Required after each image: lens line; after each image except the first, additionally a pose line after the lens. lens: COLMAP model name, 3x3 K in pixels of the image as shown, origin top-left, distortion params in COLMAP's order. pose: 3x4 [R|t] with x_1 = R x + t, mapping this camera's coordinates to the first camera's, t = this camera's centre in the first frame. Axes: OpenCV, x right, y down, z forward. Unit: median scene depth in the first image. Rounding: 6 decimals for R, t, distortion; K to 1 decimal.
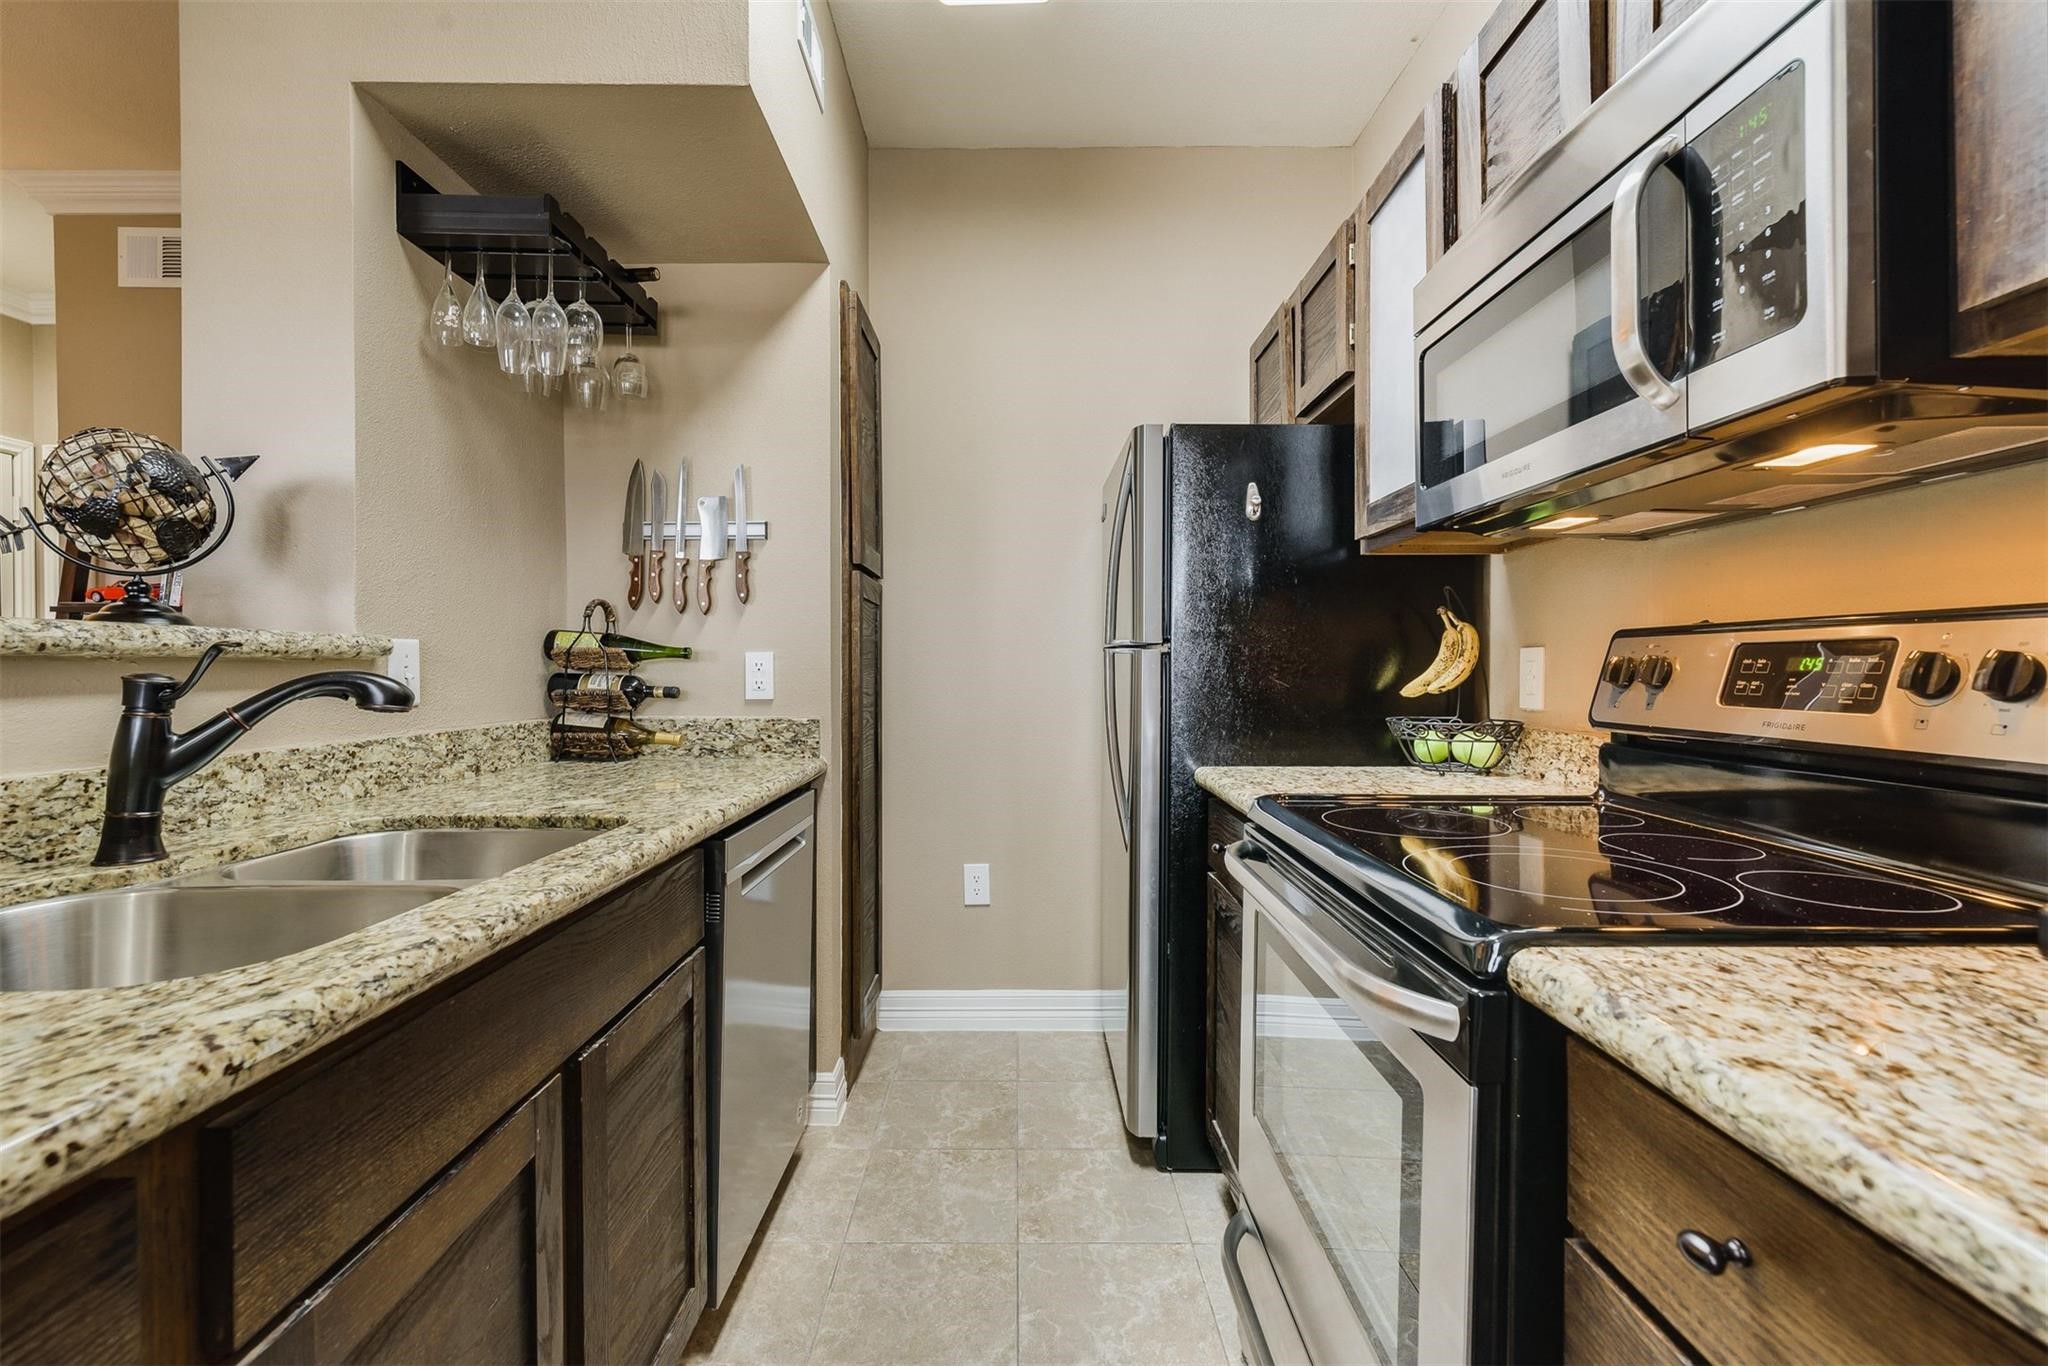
lens RADIAL K [[918.8, 0, 1024.0], [0, 918.8, 683.0], [0, 0, 1]] dist [0.000602, 0.000242]
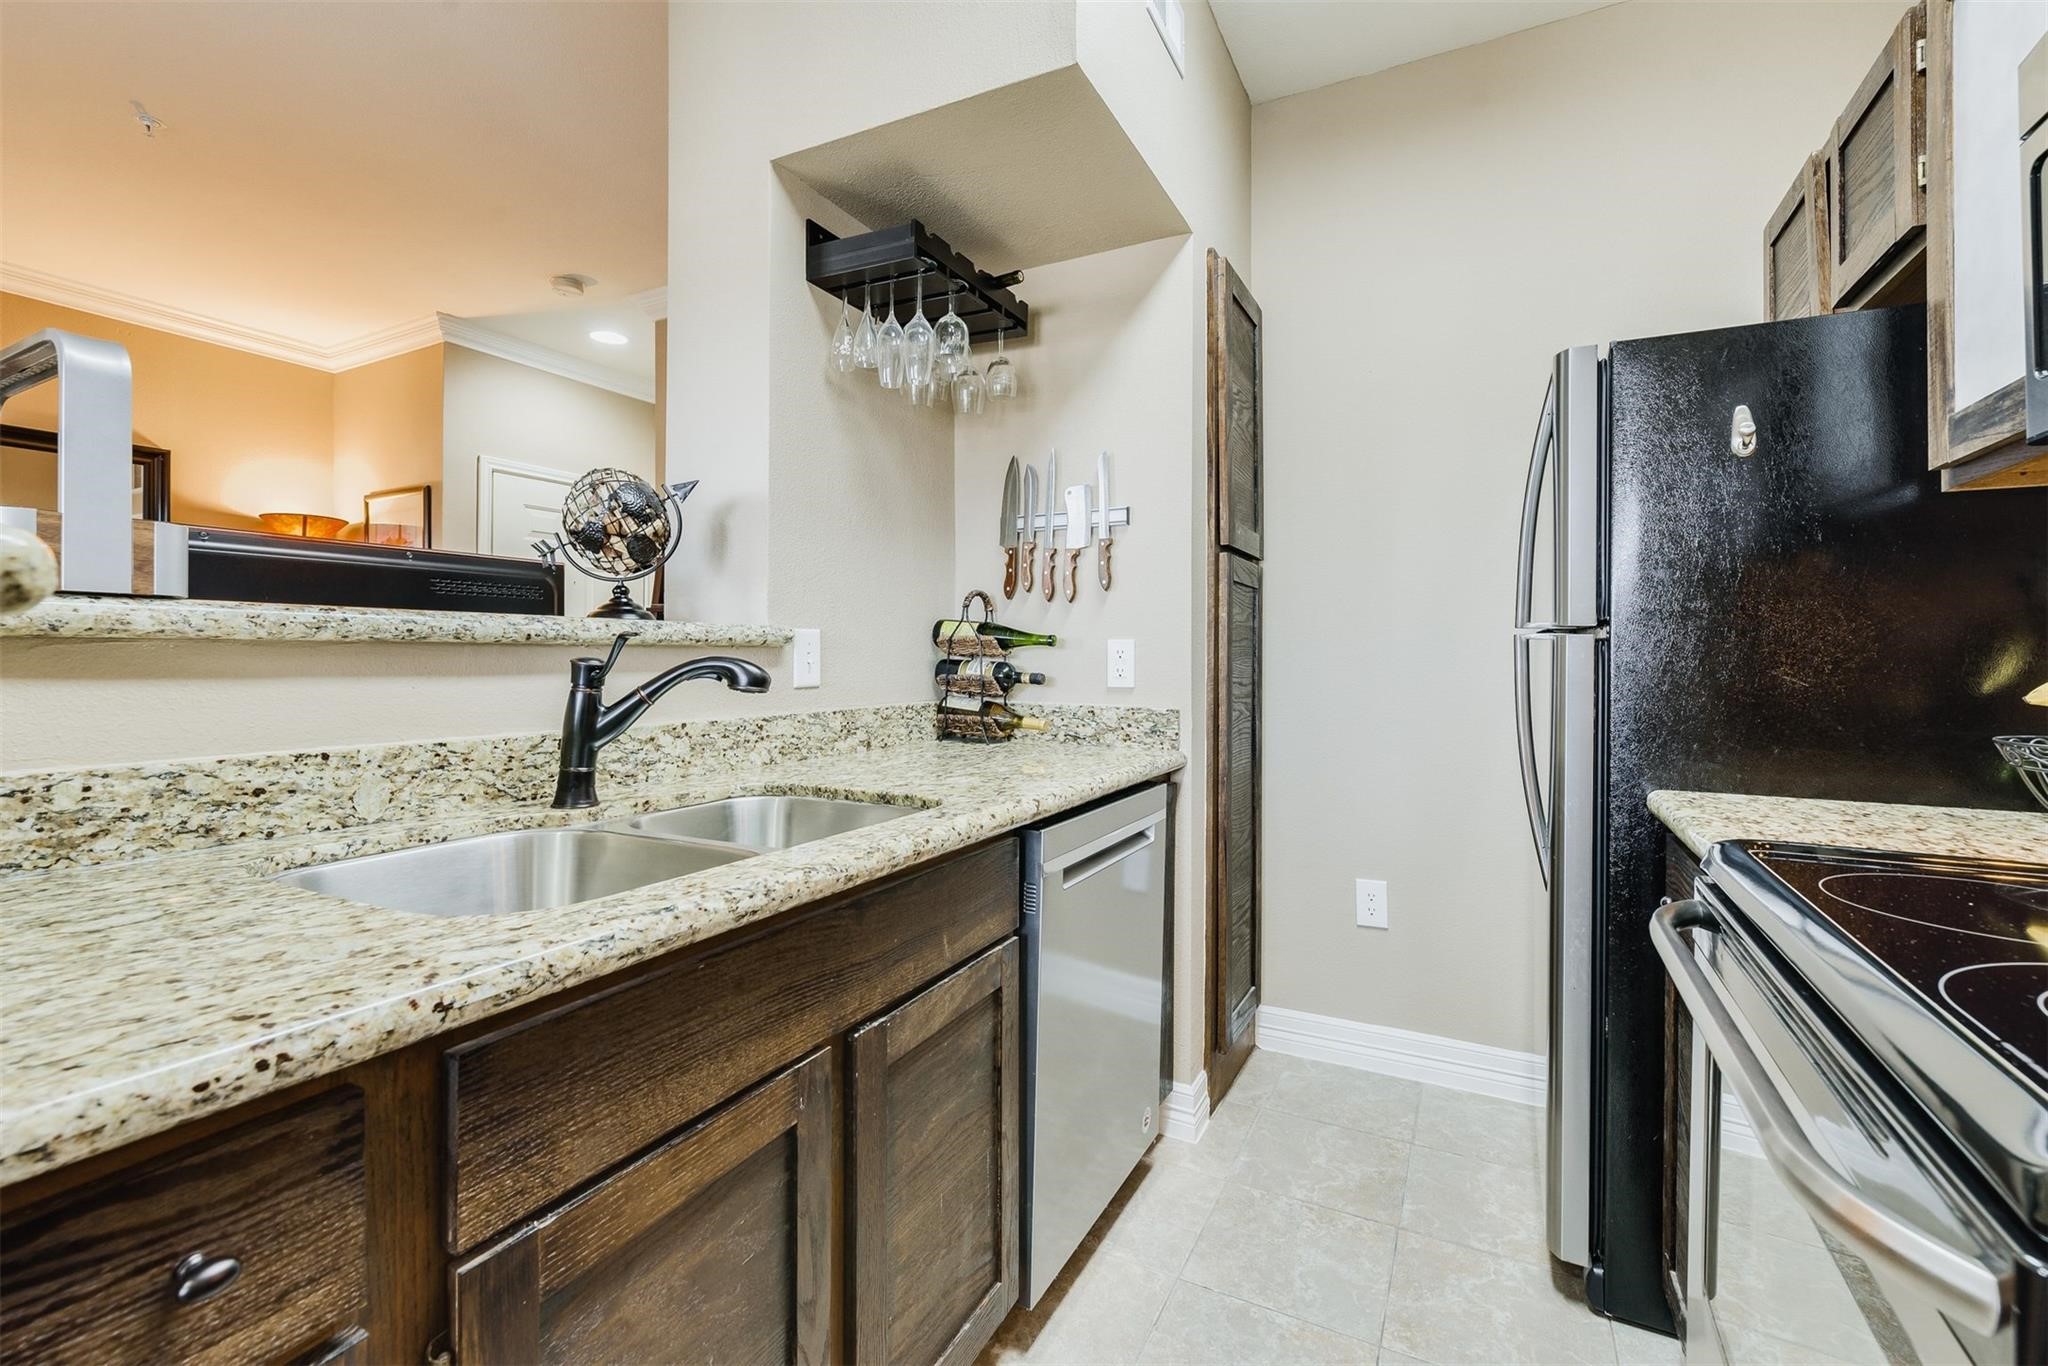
lens RADIAL K [[911.1, 0, 1018.0], [0, 911.1, 652.7], [0, 0, 1]] dist [-0.001403, -0.000861]
pose [[0.881756, 0.003799, -0.471690, 0.086257], [-0.012910, 0.999787, -0.016080, -0.002490], [0.471529, 0.020268, 0.881618, 0.099148]]
